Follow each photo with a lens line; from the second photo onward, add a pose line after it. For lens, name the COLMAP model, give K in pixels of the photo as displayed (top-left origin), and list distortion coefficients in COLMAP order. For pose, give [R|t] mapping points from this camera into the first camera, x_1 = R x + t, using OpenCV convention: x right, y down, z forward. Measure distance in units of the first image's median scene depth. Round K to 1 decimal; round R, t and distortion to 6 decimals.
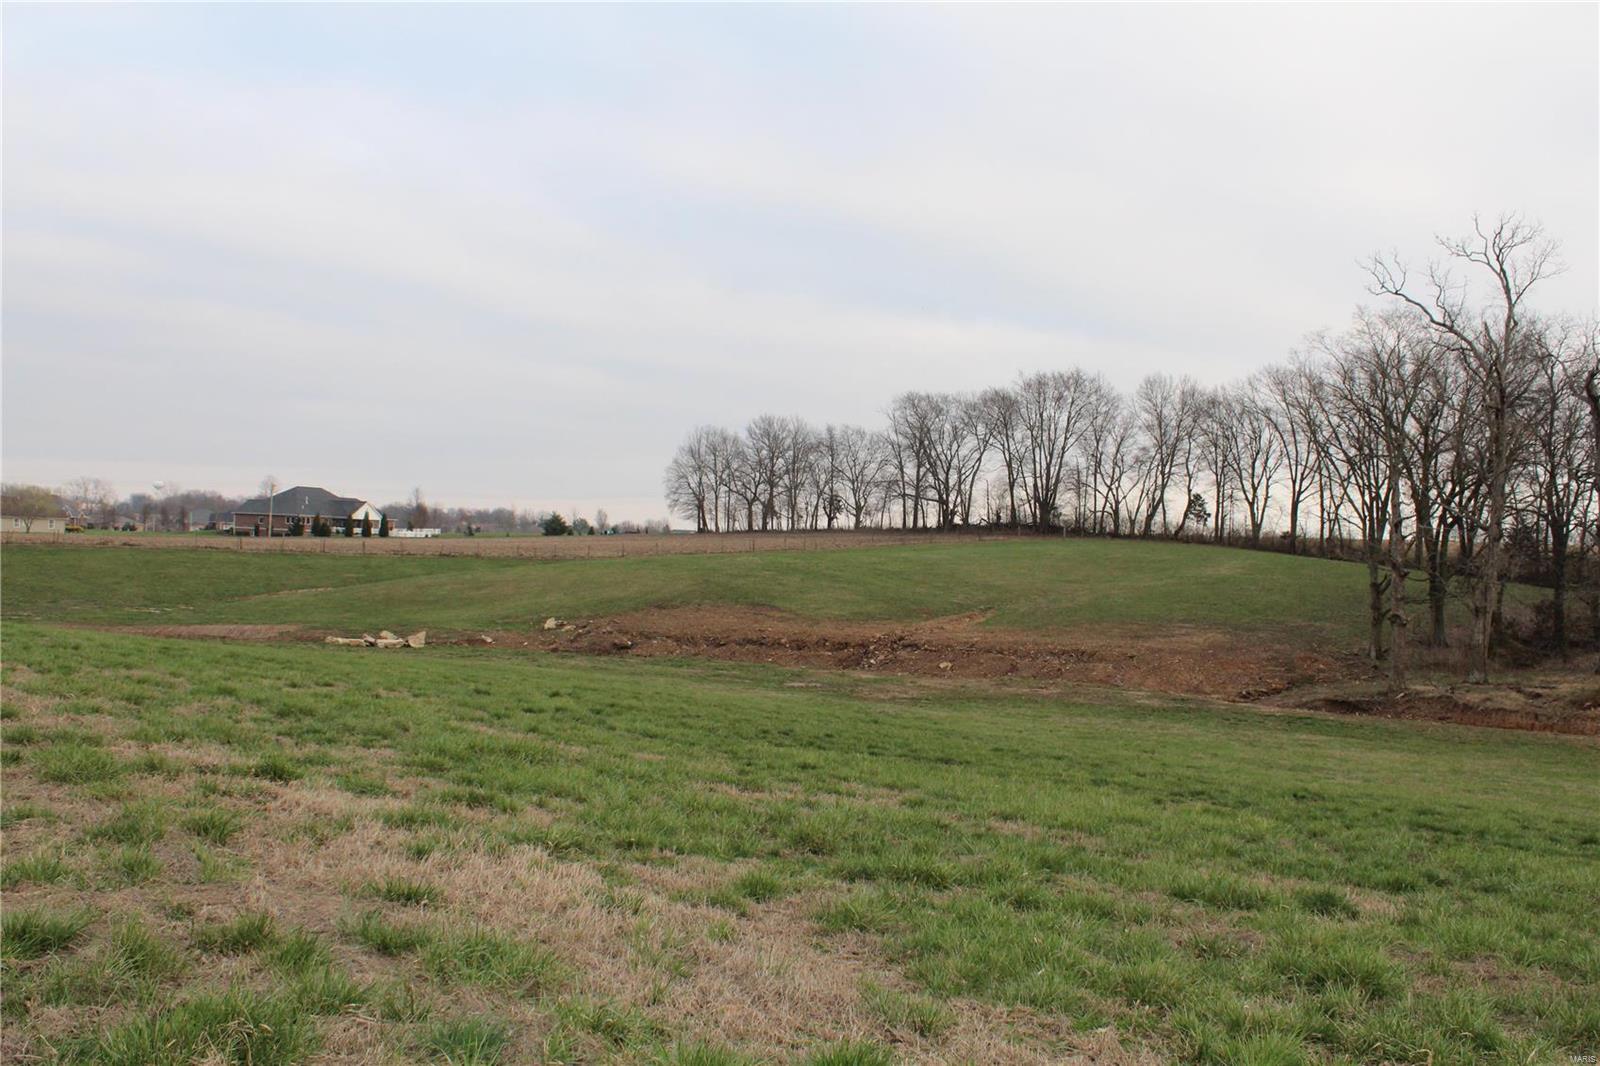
lens RADIAL K [[1426.3, 0, 800.0], [0, 1426.3, 533.0], [0, 0, 1]] dist [-0.091434, 0.098923]
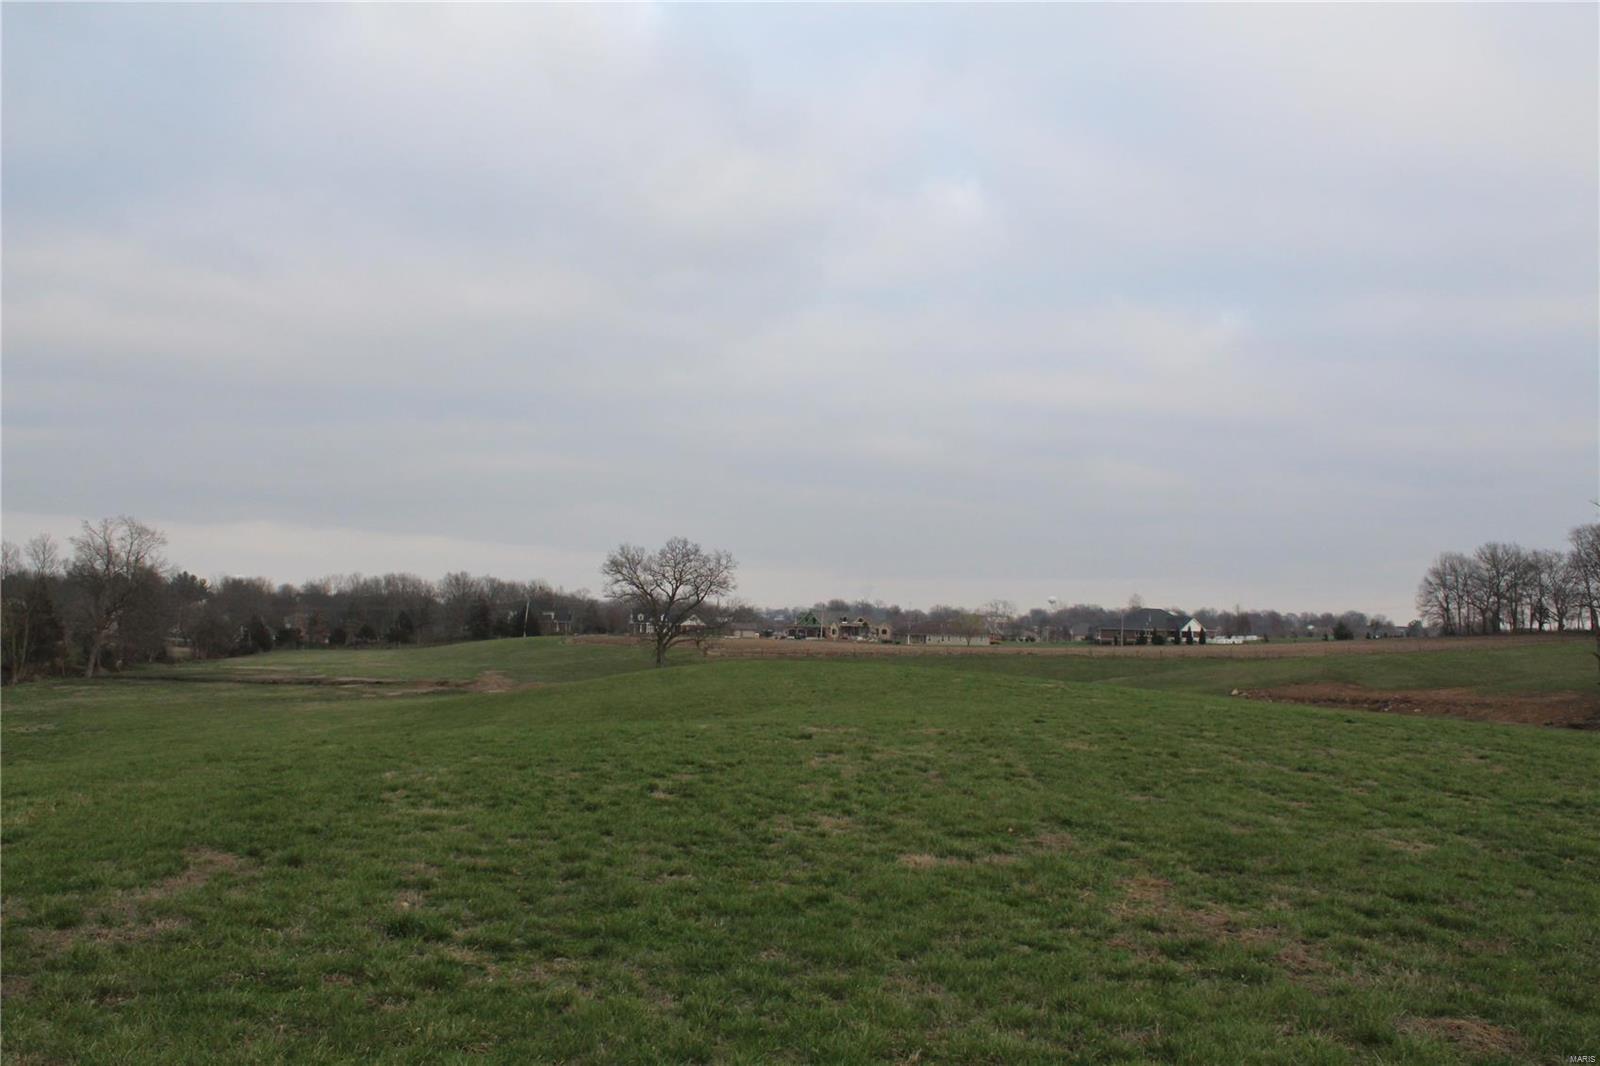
lens RADIAL K [[1333.6, 0, 800.0], [0, 1333.6, 533.0], [0, 0, 1]] dist [-0.004478, -0.002854]
pose [[0.816032, -0.067607, -0.574039, 1.256357], [0.023223, 0.996169, -0.084310, -0.042098], [0.577540, 0.055469, 0.814476, -2.646658]]
